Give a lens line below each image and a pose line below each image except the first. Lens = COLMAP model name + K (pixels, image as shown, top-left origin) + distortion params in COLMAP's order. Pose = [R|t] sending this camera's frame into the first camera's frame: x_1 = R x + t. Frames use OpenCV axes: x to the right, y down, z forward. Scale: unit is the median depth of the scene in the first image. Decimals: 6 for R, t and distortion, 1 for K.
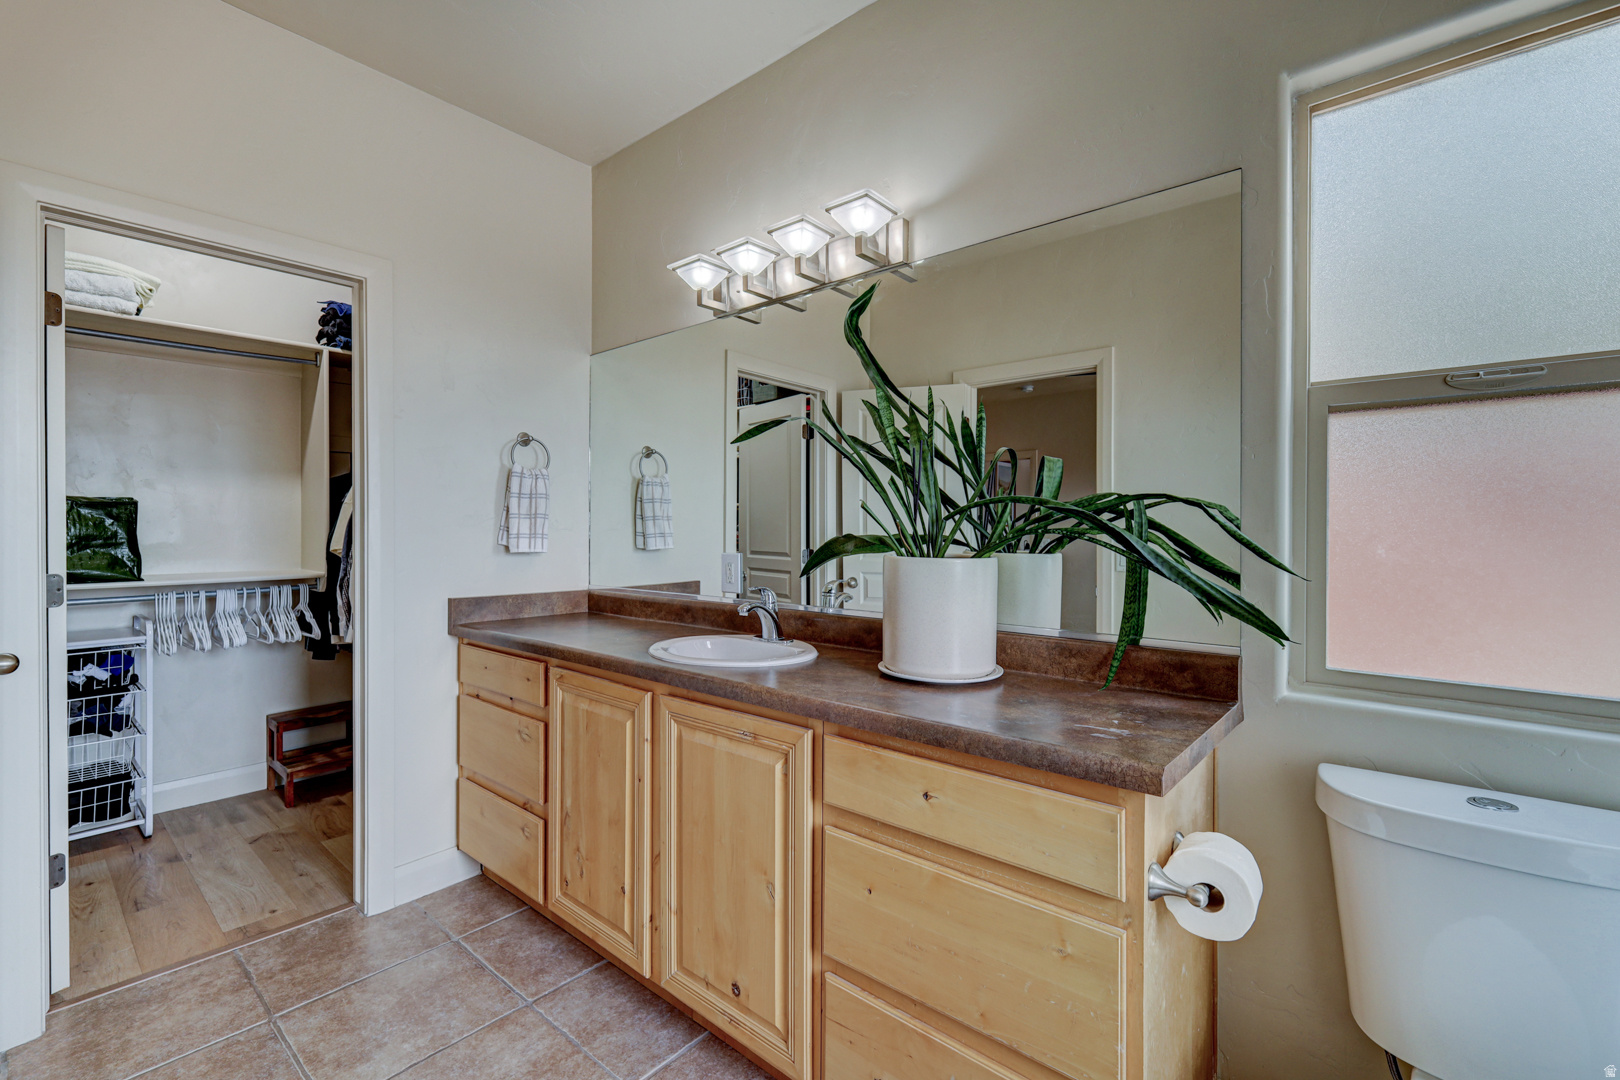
lens RADIAL K [[713.4, 0, 812.7], [0, 713.4, 533.6], [0, 0, 1]] dist [0.001034, 0.000319]
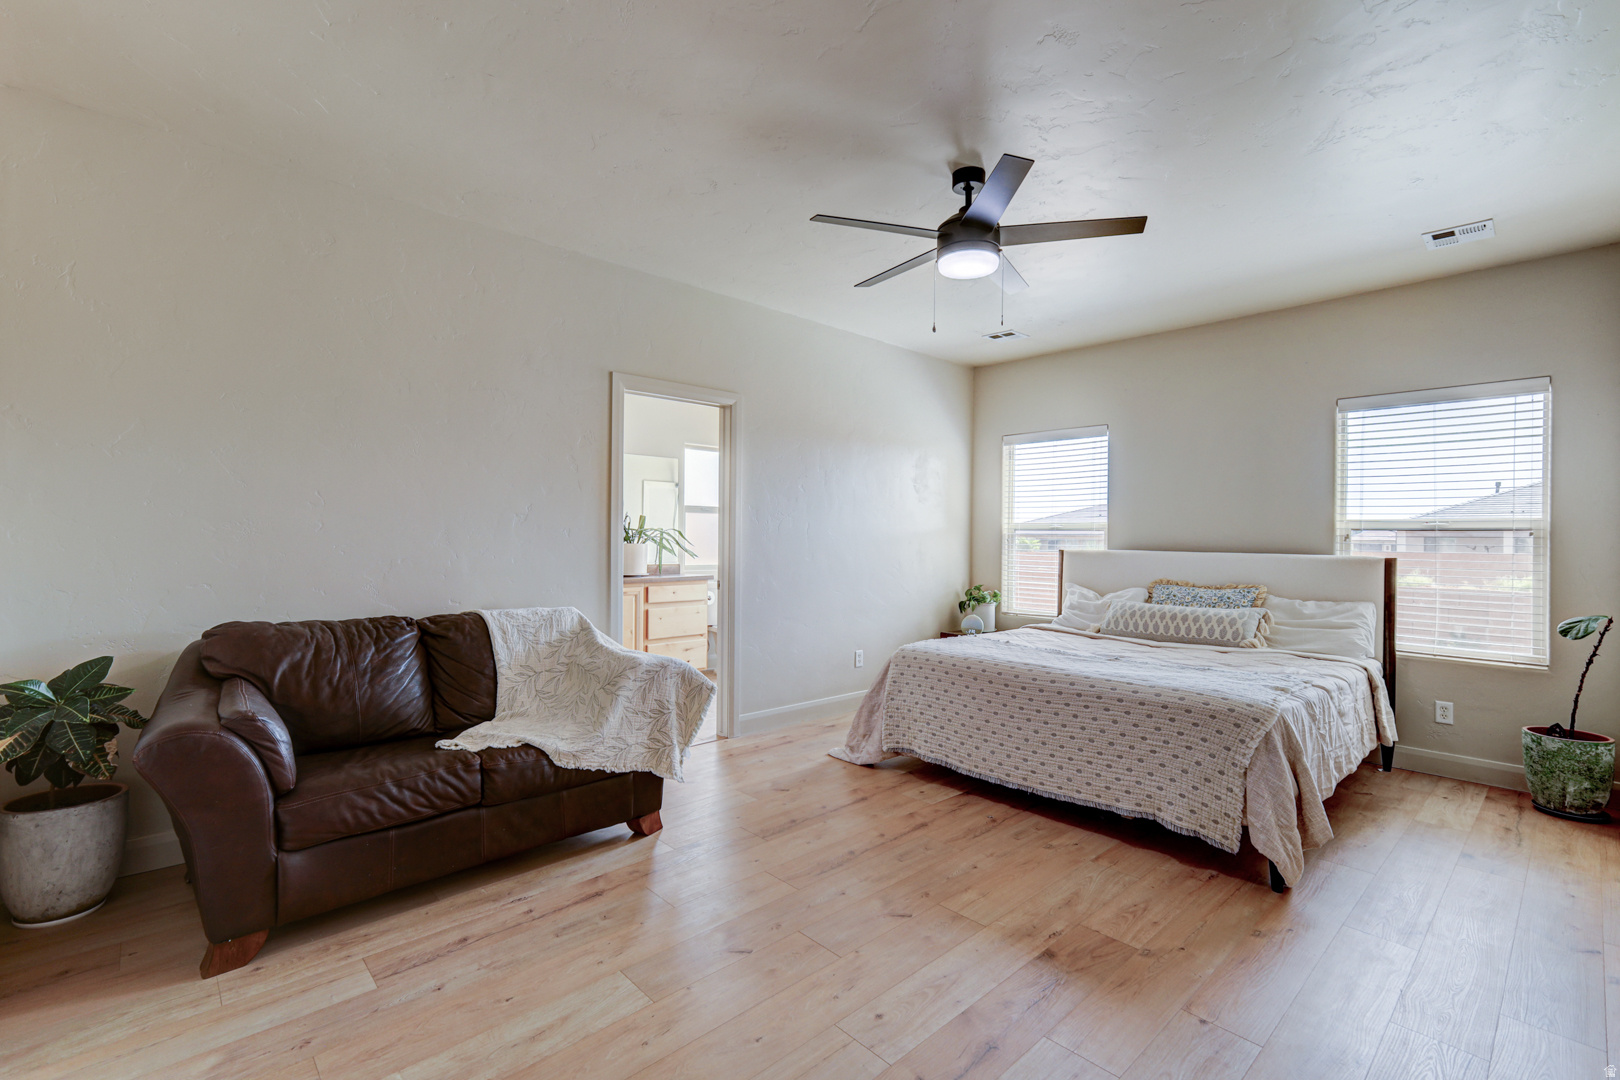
lens RADIAL K [[713.4, 0, 814.4], [0, 713.4, 543.0], [0, 0, 1]] dist [0.001034, 0.000319]
pose [[0.096985, 0.000590, 0.995286, -3.572744], [0.001208, 0.999999, -0.000710, 0.036153], [-0.995285, 0.001271, 0.096984, -0.297326]]
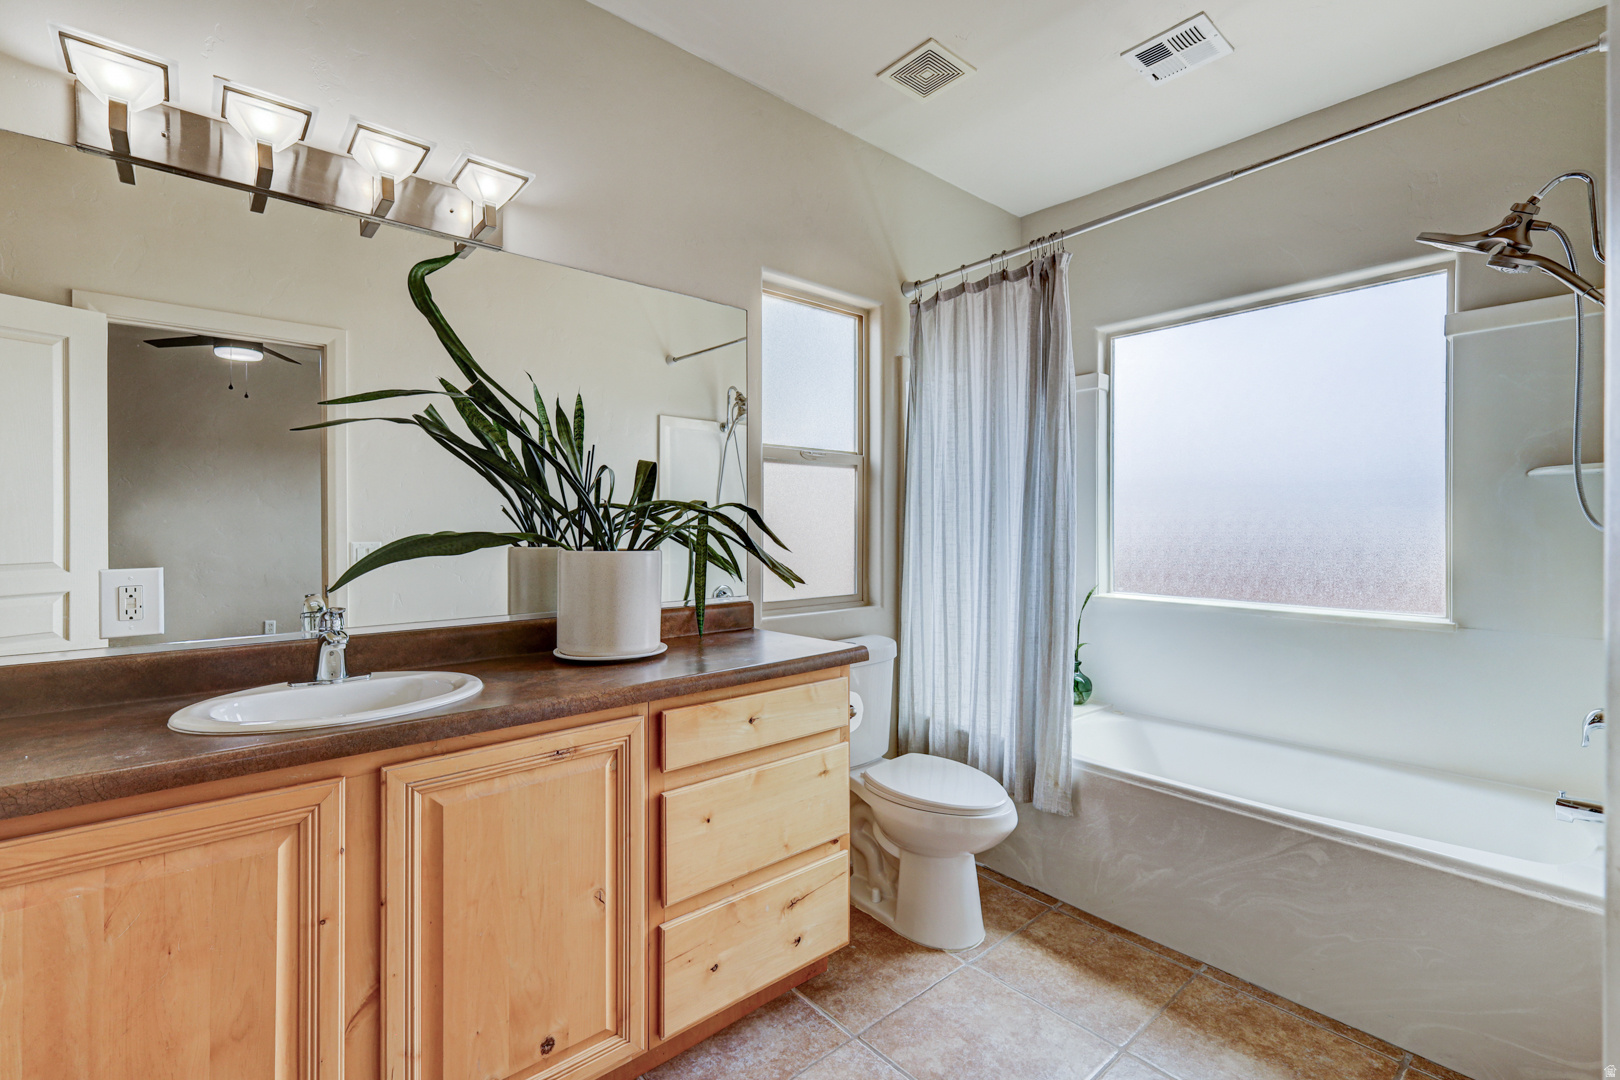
lens RADIAL K [[713.4, 0, 811.2], [0, 713.4, 530.9], [0, 0, 1]] dist [0.001034, 0.000319]
pose [[0.135516, -0.013732, 0.990680, -0.958293], [0.003707, 0.999904, 0.013353, -0.012630], [-0.990768, 0.001863, 0.135554, 0.568303]]
